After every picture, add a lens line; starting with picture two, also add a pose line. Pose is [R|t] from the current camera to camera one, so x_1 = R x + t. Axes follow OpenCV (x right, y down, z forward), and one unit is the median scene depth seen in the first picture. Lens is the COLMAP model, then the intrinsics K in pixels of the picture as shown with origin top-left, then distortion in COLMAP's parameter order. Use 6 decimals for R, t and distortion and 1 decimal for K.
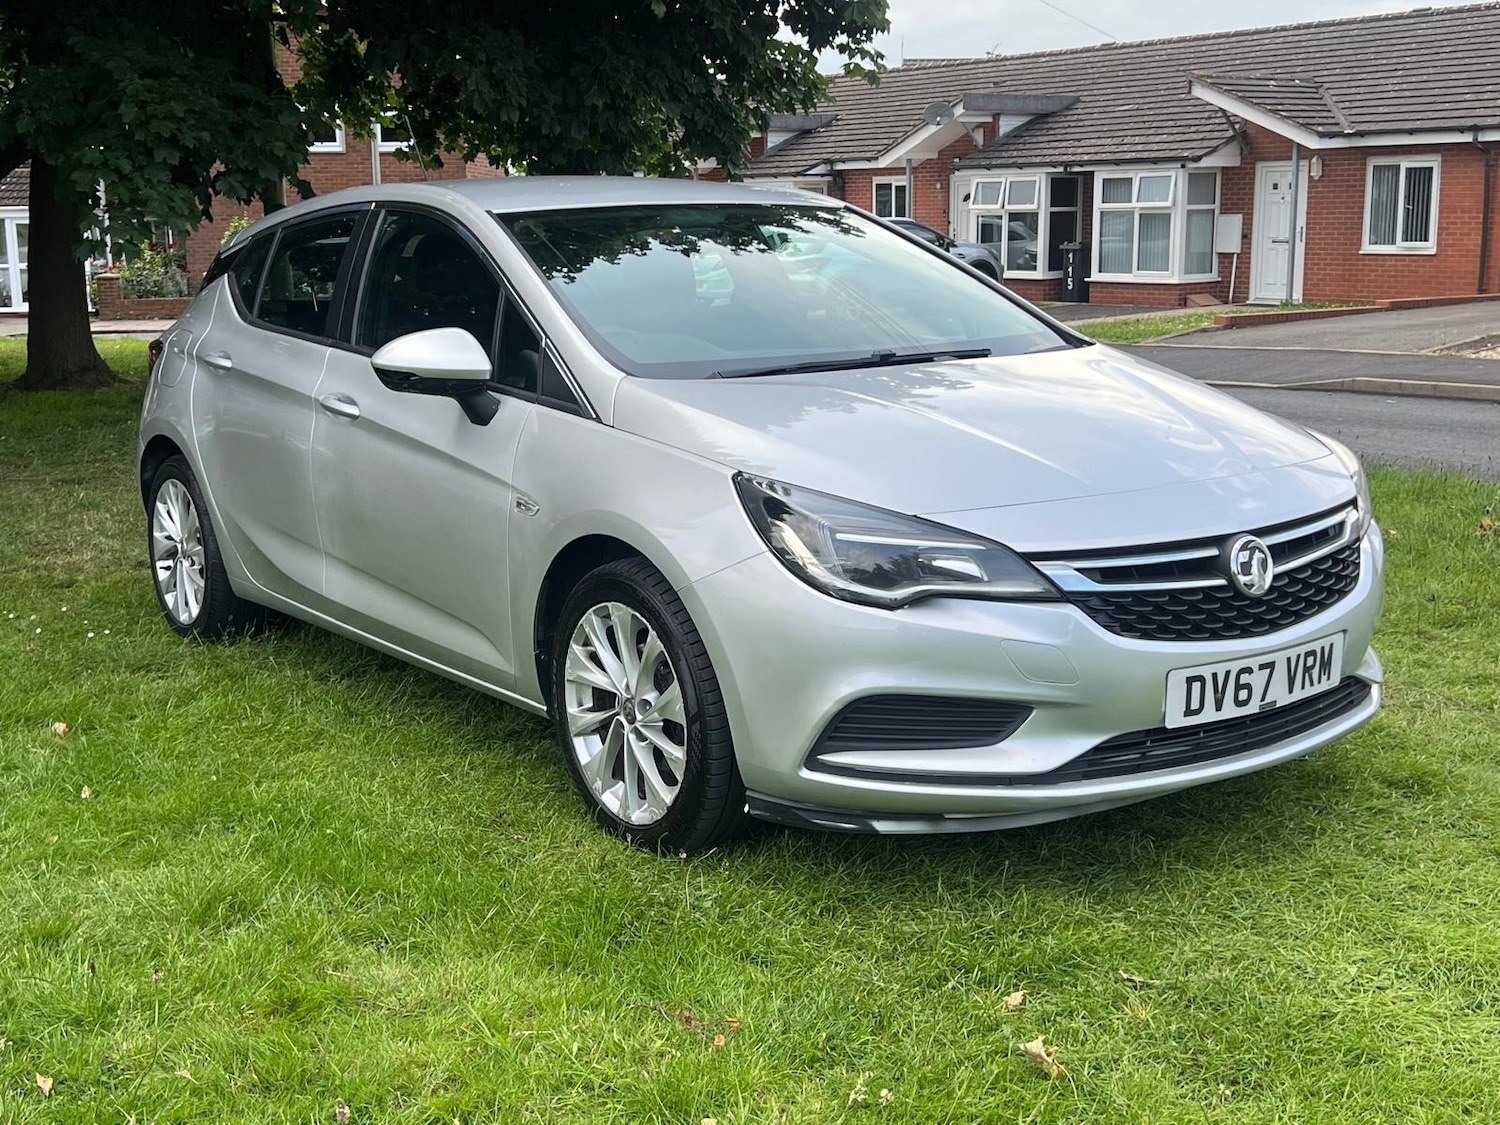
lens RADIAL K [[1793.2, 0, 749.9], [0, 1793.2, 557.8], [0, 0, 1]] dist [0.160988, -0.423042]
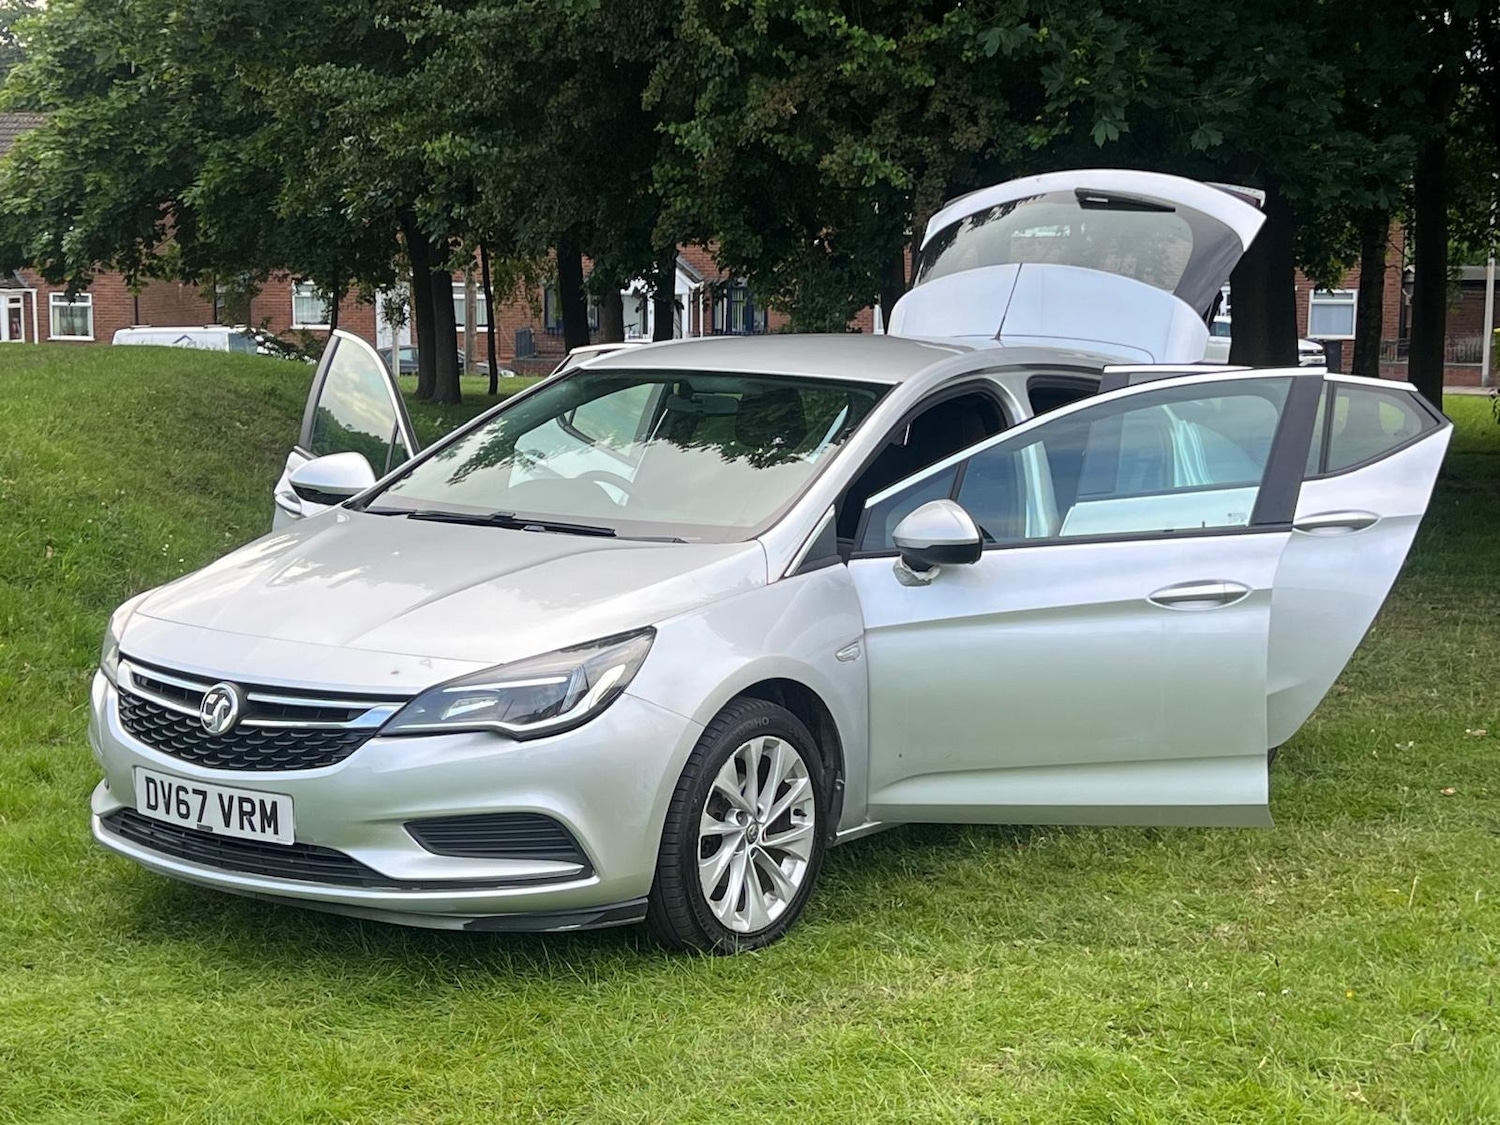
lens RADIAL K [[2478.8, 0, 768.8], [0, 2478.8, 561.7], [0, 0, 1]] dist [0.191847, -0.478333]
pose [[0.308274, 0.138585, -0.941149, 1.797910], [-0.192962, 0.977875, 0.080788, -0.273822], [0.931522, 0.156701, 0.328195, 0.733538]]
